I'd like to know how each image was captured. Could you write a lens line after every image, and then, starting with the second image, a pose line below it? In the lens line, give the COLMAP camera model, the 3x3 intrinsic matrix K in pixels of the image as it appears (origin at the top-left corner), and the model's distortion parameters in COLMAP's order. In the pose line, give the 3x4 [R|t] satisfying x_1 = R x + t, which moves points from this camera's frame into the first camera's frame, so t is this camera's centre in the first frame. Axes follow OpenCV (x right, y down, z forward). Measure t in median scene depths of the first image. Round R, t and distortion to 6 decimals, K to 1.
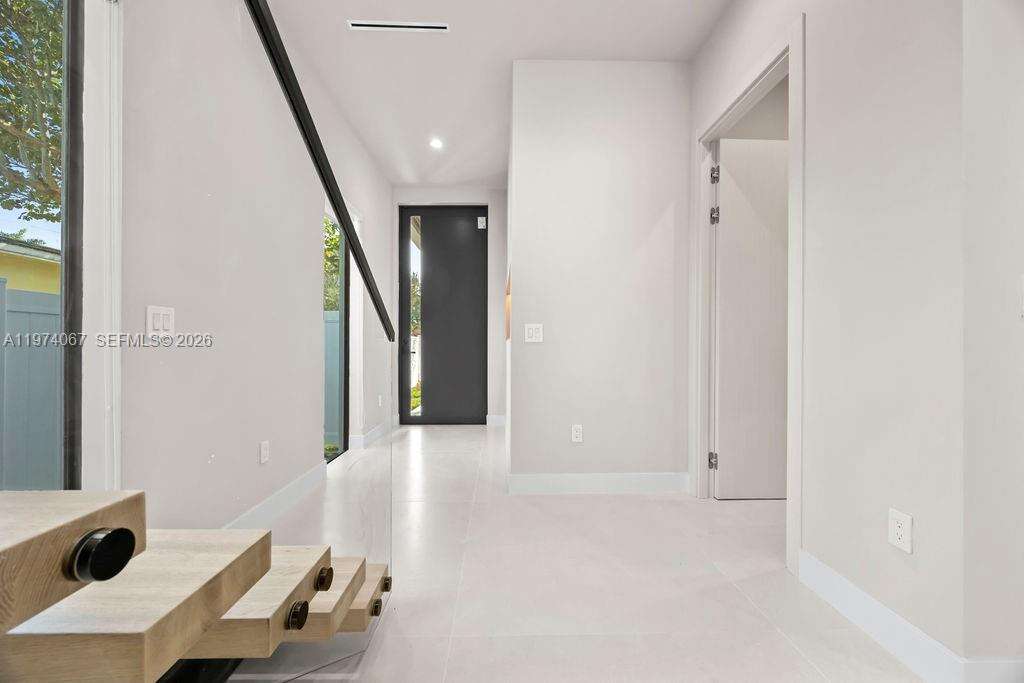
lens RADIAL K [[391.4, 0, 509.1], [0, 391.4, 344.9], [0, 0, 1]] dist [-0.002146, -0.000528]
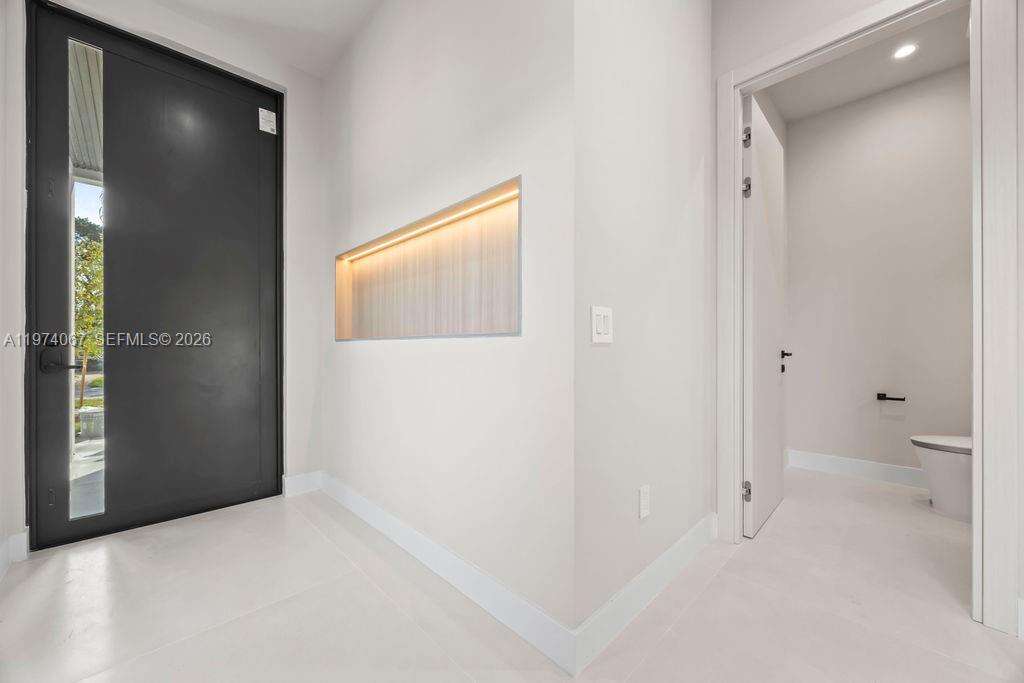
lens RADIAL K [[391.4, 0, 510.3], [0, 391.4, 341.9], [0, 0, 1]] dist [-0.002146, -0.000528]
pose [[0.727272, 0.003391, 0.686341, -0.201443], [0.002965, 0.999963, -0.008082, -0.002541], [-0.686343, 0.007913, 0.727235, 0.390971]]
